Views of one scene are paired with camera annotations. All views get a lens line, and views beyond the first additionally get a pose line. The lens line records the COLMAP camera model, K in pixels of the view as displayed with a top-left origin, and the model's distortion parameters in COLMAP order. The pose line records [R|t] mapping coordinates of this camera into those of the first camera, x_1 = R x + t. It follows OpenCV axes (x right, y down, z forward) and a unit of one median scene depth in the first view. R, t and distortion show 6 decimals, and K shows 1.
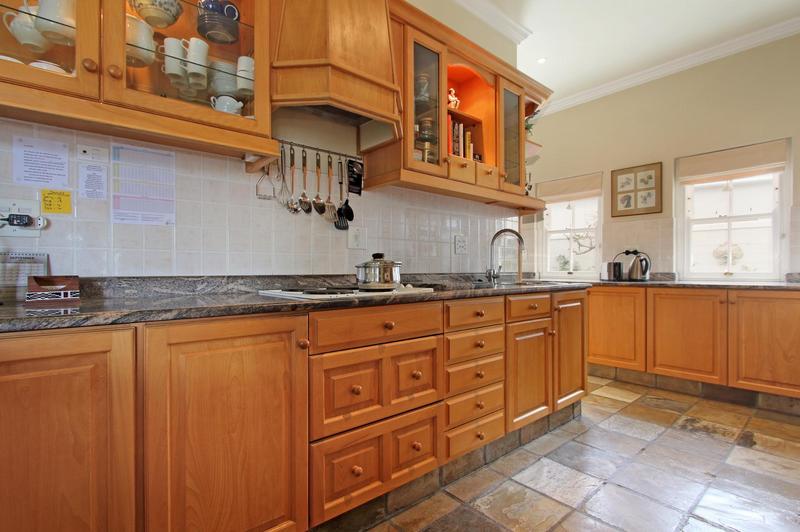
lens RADIAL K [[380.9, 0, 399.4], [0, 380.9, 269.3], [0, 0, 1]] dist [-0.001734, 0.000080]
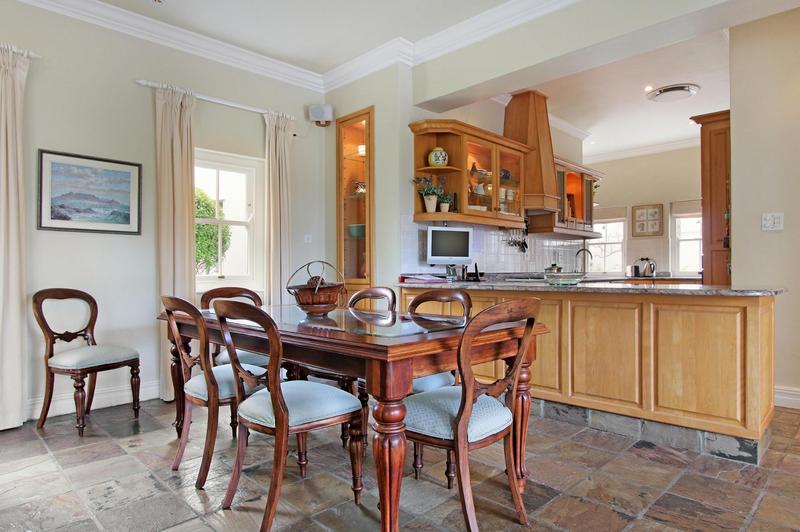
lens RADIAL K [[486.6, 0, 400.0], [0, 486.6, 266.8], [0, 0, 1]] dist [0.001405, 0.000322]
pose [[0.995839, 0.002970, 0.091085, -0.603692], [-0.001752, 0.999908, -0.013449, 0.014931], [-0.091117, 0.013233, 0.995752, -0.946394]]
